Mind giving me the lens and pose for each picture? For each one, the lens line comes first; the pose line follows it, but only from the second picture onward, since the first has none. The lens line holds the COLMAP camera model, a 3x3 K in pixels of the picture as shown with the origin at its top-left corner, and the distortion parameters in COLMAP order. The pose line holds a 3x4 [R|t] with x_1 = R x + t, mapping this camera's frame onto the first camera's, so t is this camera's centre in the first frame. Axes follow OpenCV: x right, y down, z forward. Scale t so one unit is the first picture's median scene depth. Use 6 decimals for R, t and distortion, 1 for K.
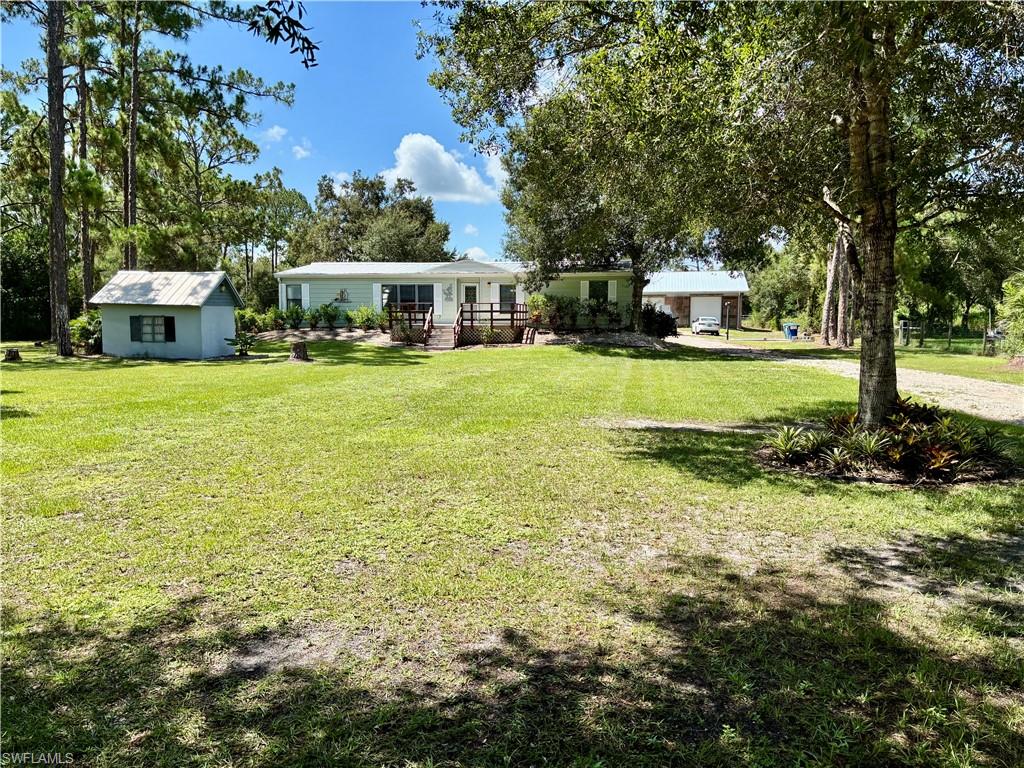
lens RADIAL K [[775.5, 0, 516.7], [0, 775.5, 392.3], [0, 0, 1]] dist [0.034708, -0.024365]
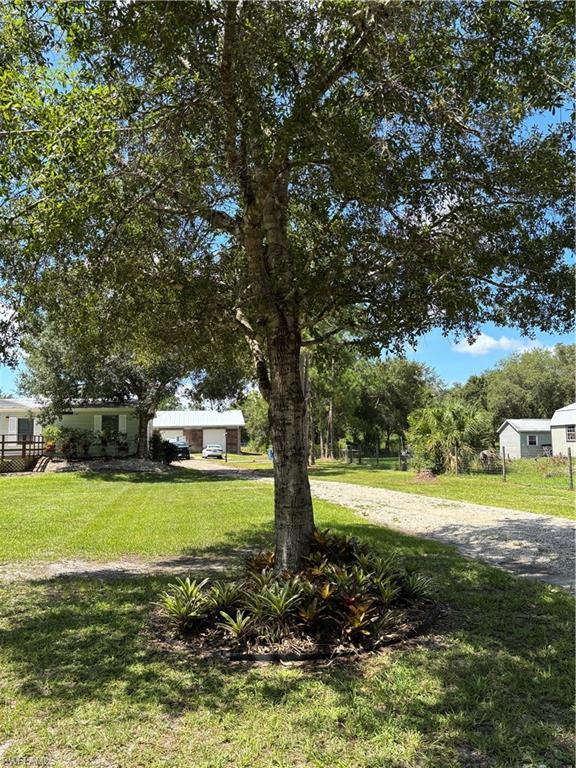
lens RADIAL K [[581.7, 0, 289.9], [0, 581.7, 364.9], [0, 0, 1]] dist [0.034708, -0.024365]
pose [[0.938277, 0.030707, 0.344518, 0.055510], [0.050188, 0.973423, -0.223446, -0.007086], [-0.342223, 0.226945, 0.911800, 0.089542]]
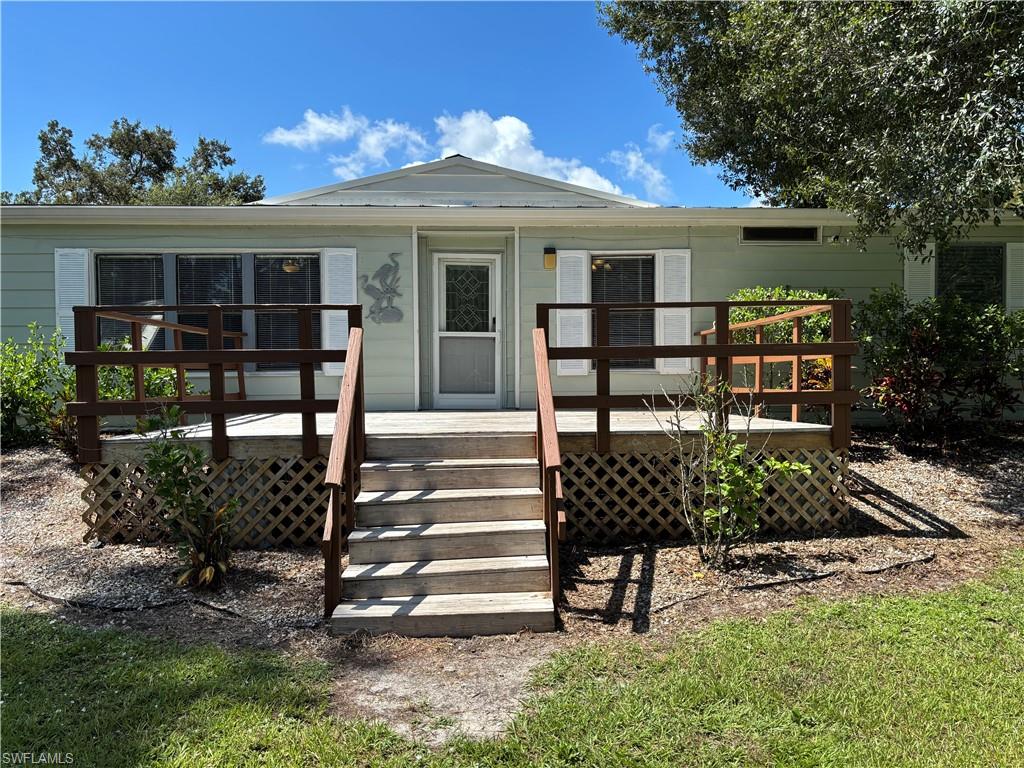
lens RADIAL K [[775.5, 0, 515.4], [0, 775.5, 380.9], [0, 0, 1]] dist [0.034708, -0.024365]
pose [[0.975053, -0.007986, 0.221829, -0.109462], [0.029130, 0.995313, -0.092211, -0.079506], [-0.220053, 0.096372, 0.970716, 0.803121]]
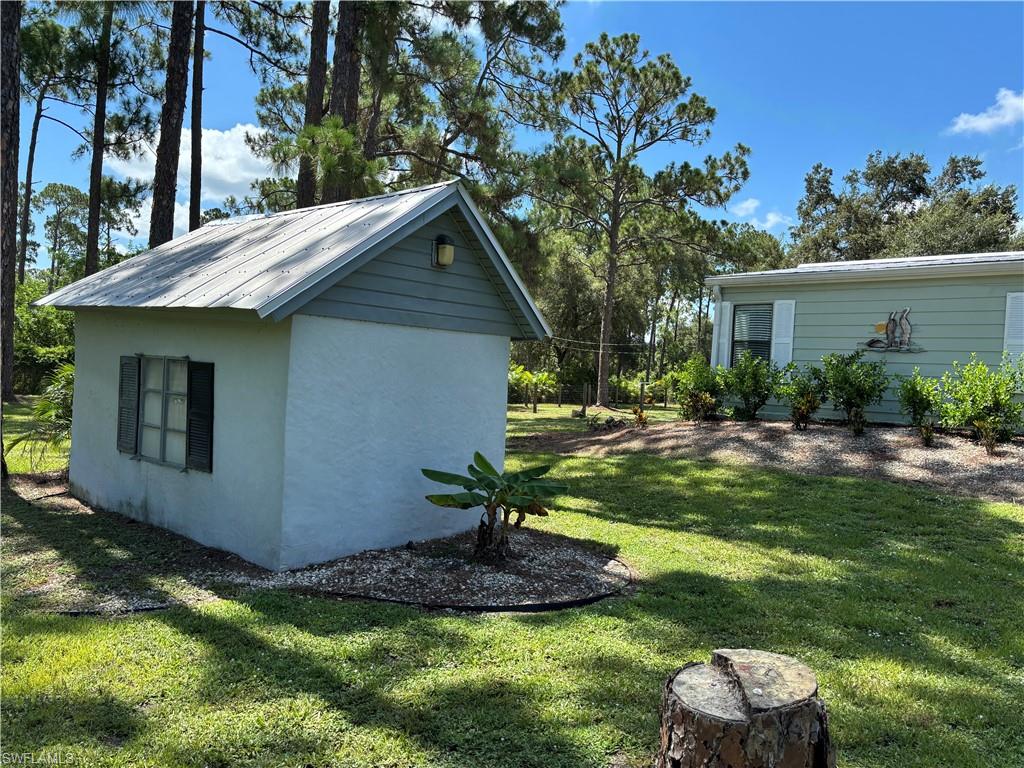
lens RADIAL K [[775.5, 0, 513.2], [0, 775.5, 388.1], [0, 0, 1]] dist [0.034708, -0.024365]
pose [[0.837928, 0.048044, -0.543662, -0.194316], [-0.098845, 0.993004, -0.064594, -0.067336], [0.536755, 0.107863, 0.836815, 0.687672]]
